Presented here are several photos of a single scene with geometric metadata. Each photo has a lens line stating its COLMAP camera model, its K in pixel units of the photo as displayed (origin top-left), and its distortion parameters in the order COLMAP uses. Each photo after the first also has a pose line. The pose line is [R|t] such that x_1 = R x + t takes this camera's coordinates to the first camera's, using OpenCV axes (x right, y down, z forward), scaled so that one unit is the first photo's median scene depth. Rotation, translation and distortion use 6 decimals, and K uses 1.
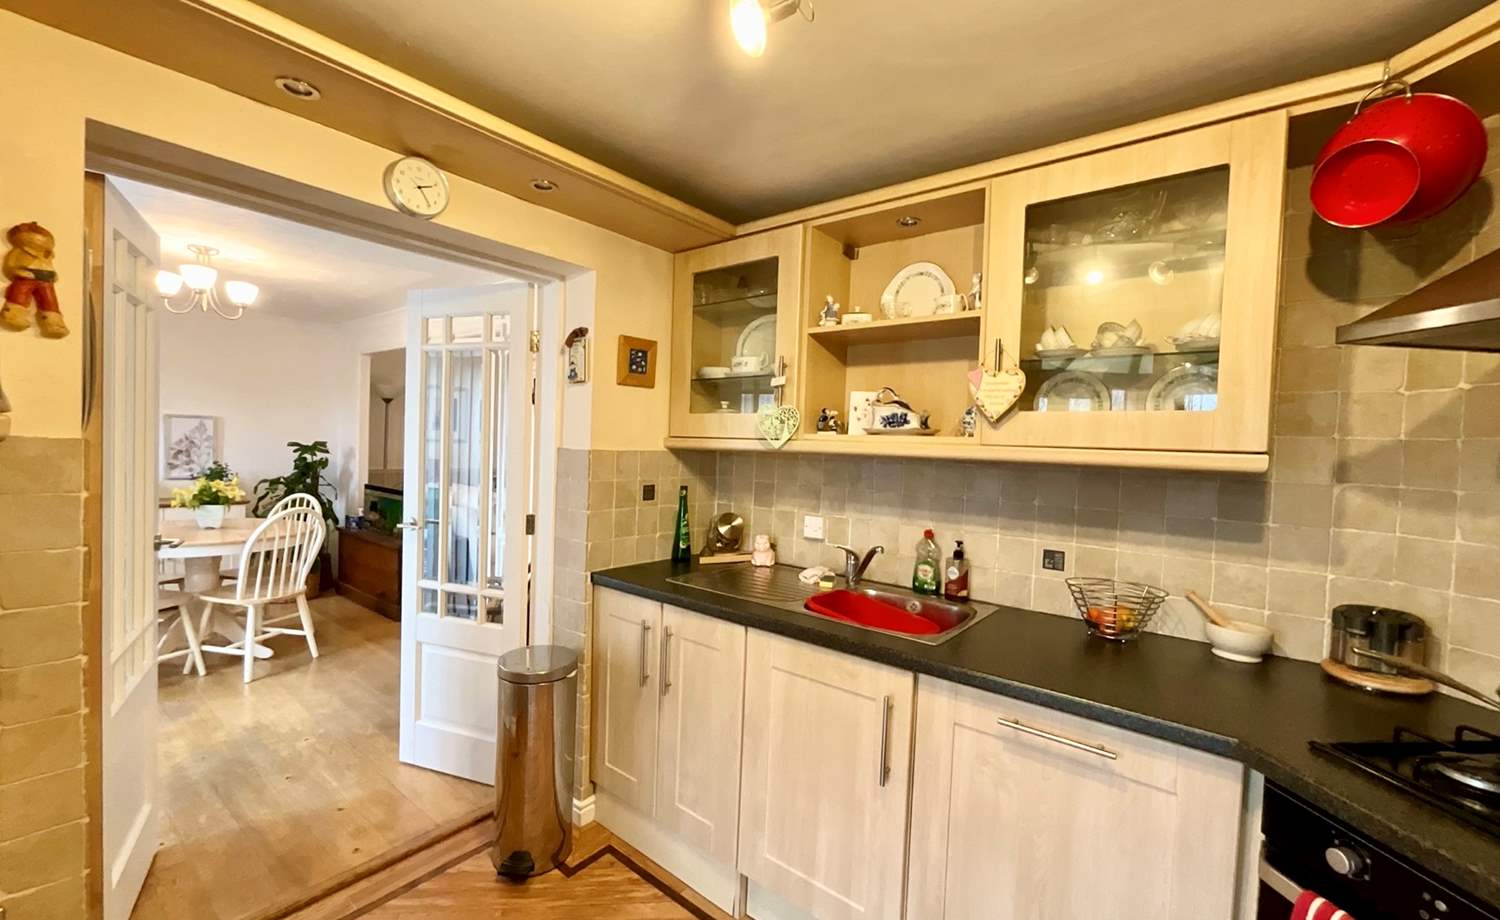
lens RADIAL K [[610.7, 0, 750.0], [0, 610.7, 460.0], [0, 0, 1]] dist [-0.002539, 0.004684]
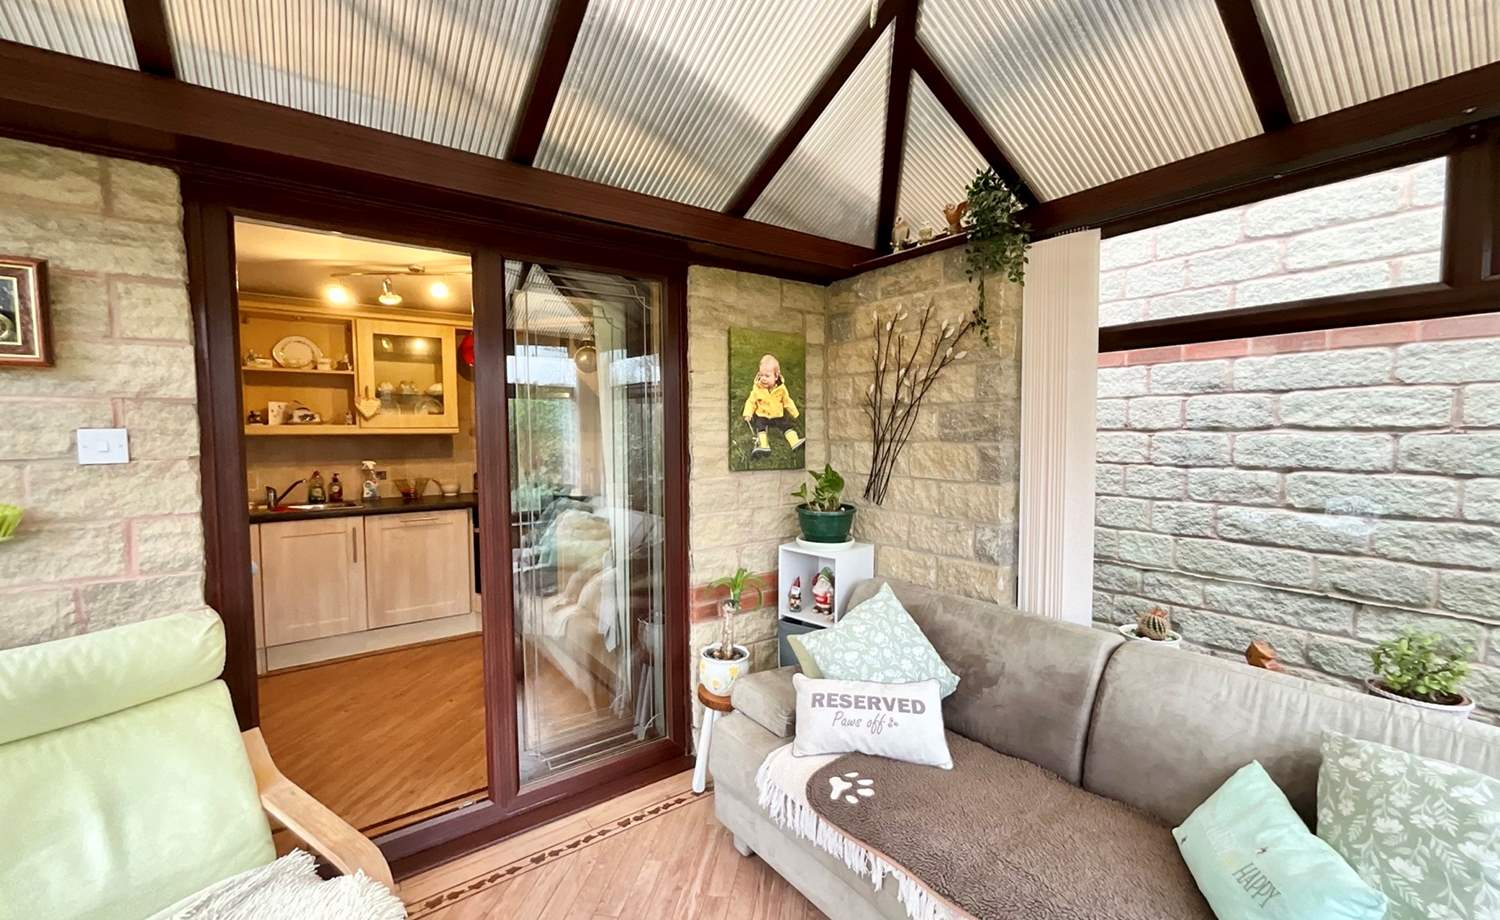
lens RADIAL K [[610.7, 0, 750.0], [0, 610.7, 460.0], [0, 0, 1]] dist [-0.002539, 0.004684]
pose [[0.255606, -0.081719, 0.963321, -1.430556], [0.045044, 0.996346, 0.072568, -0.004512], [-0.965731, 0.024843, 0.258353, -1.012219]]
